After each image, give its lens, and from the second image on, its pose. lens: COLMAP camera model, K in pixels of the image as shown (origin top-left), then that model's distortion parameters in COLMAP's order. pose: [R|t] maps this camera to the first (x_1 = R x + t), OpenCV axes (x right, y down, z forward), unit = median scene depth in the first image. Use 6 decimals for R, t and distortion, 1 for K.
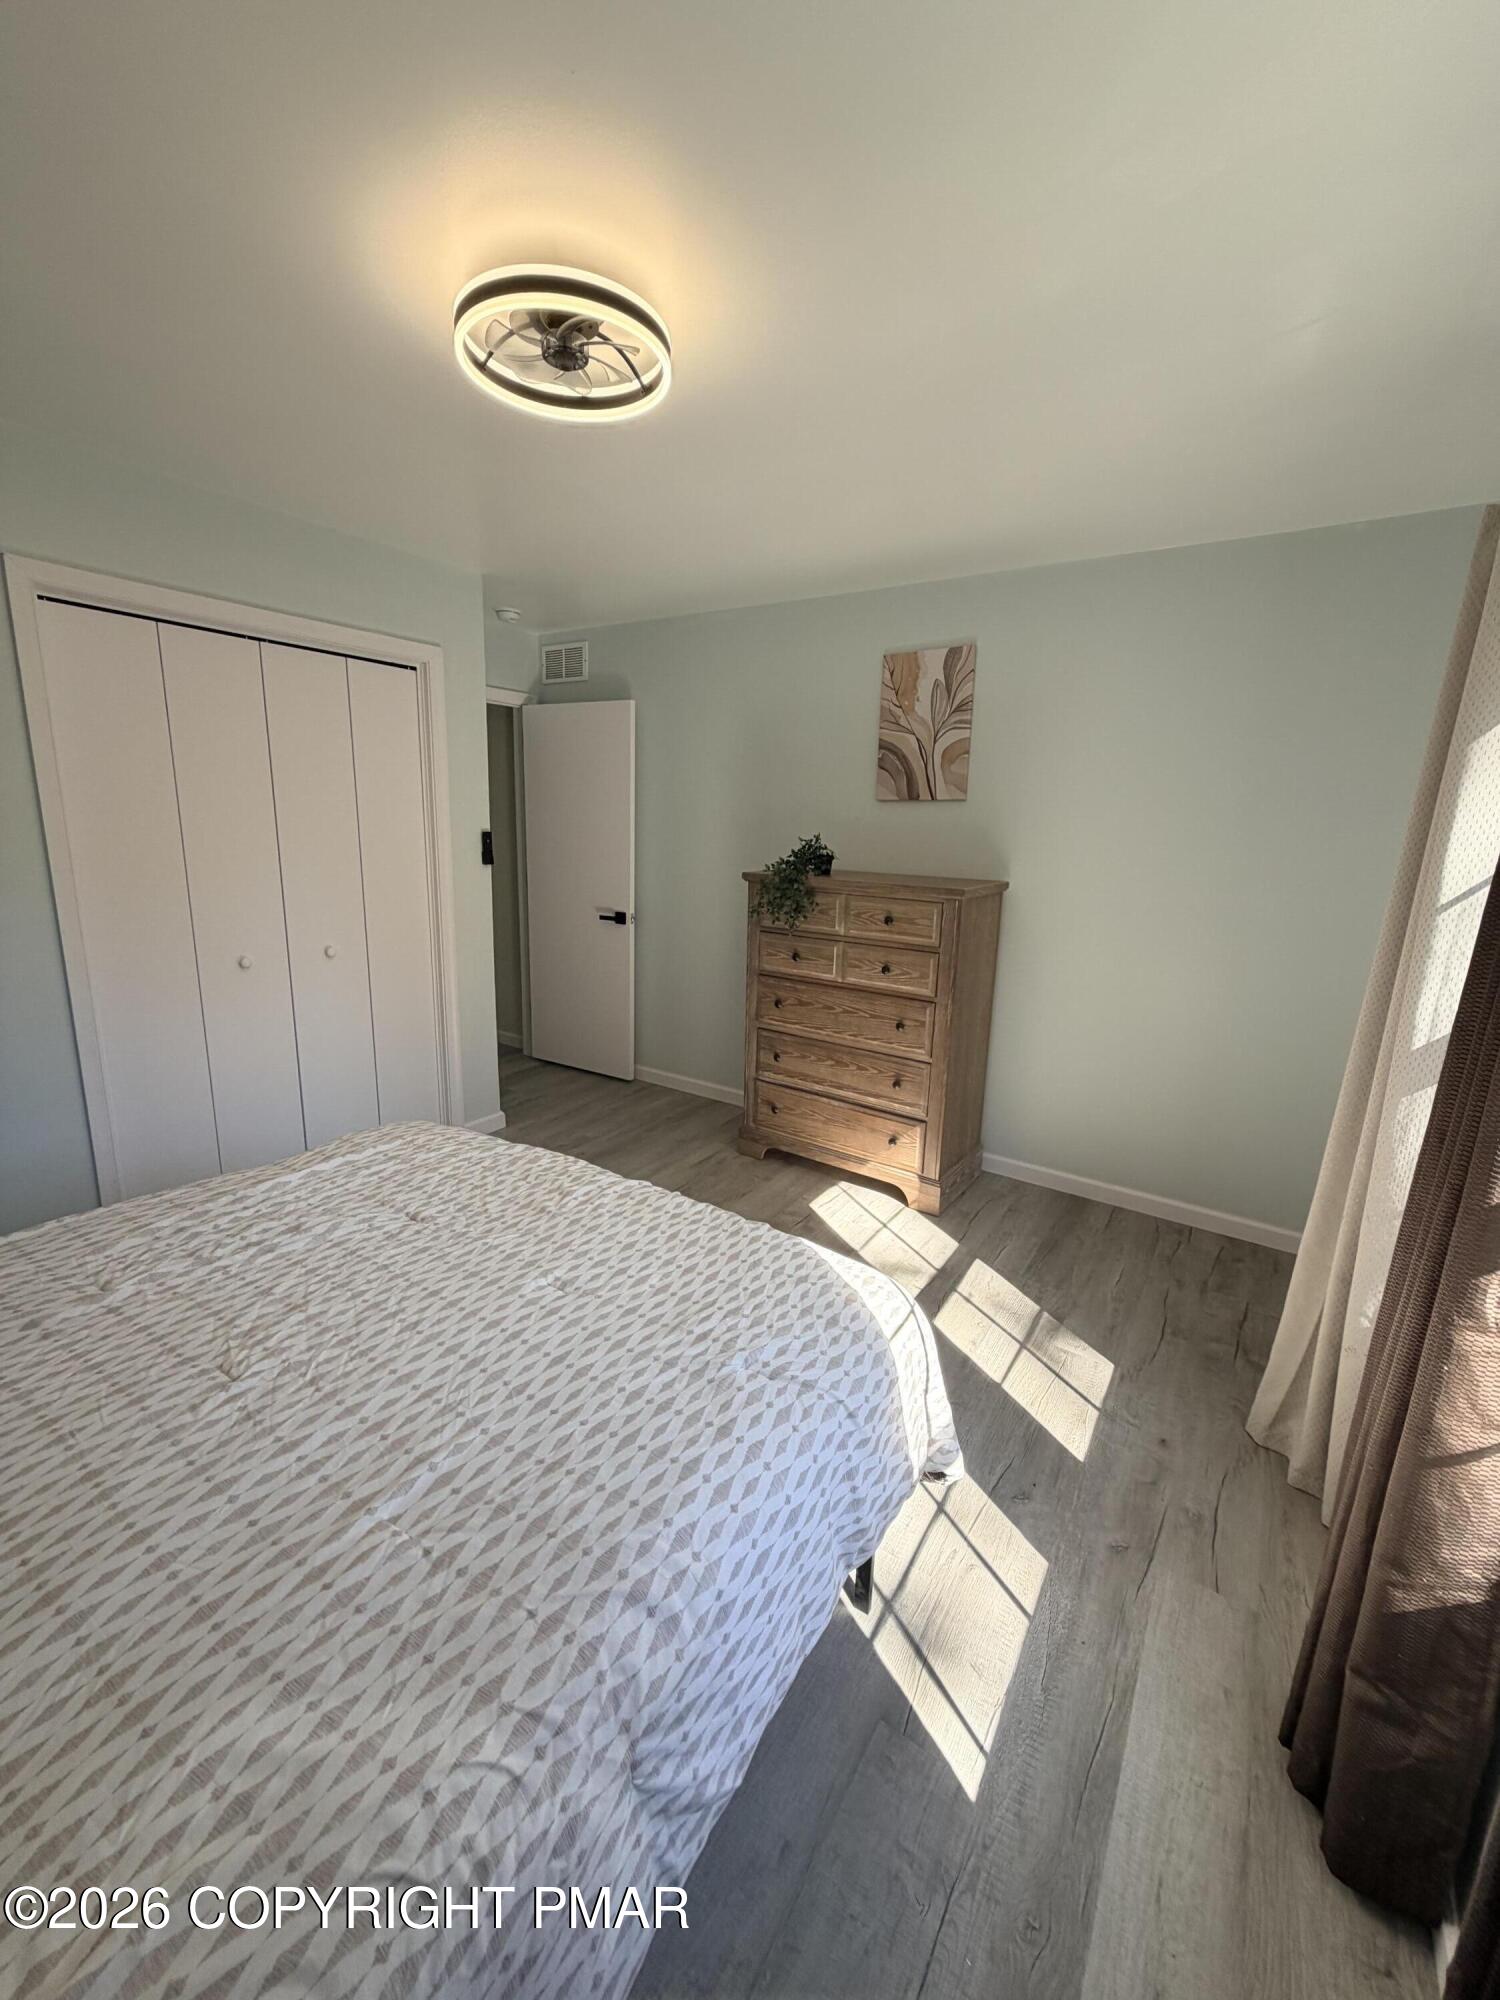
lens RADIAL K [[794.3, 0, 752.9], [0, 794.3, 992.7], [0, 0, 1]] dist [0.000161, 0.000225]
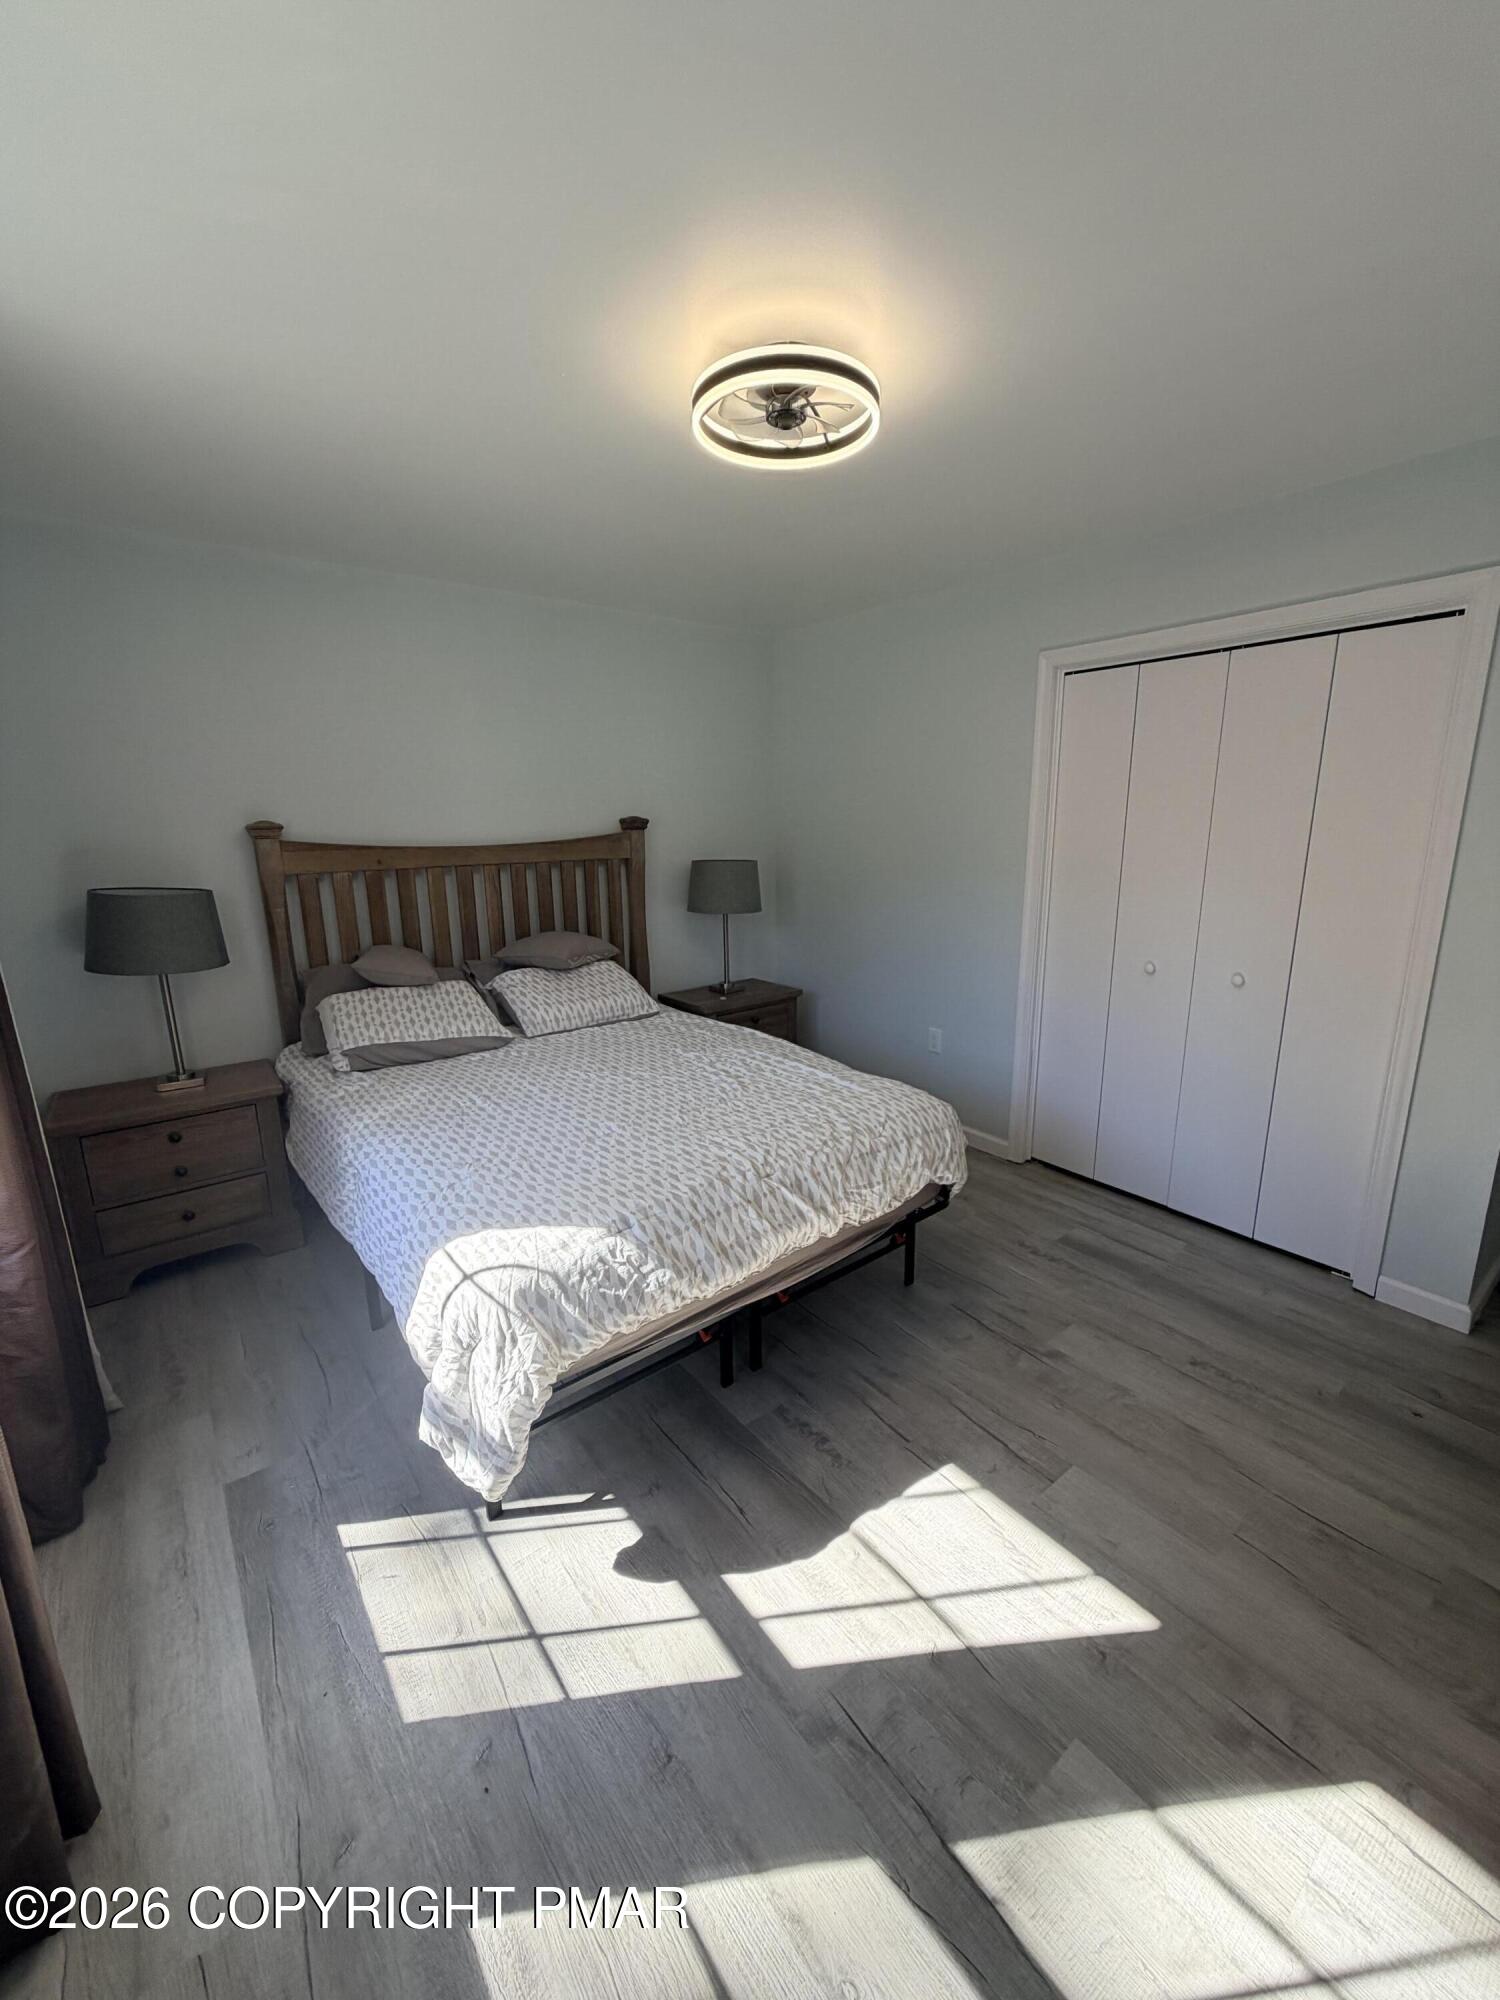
lens RADIAL K [[794.3, 0, 752.9], [0, 794.3, 992.7], [0, 0, 1]] dist [0.000161, 0.000225]
pose [[-0.310595, 0.177845, -0.933757, 0.971498], [-0.203503, 0.947123, 0.248082, -0.299844], [0.928503, 0.267076, -0.257980, 1.464034]]
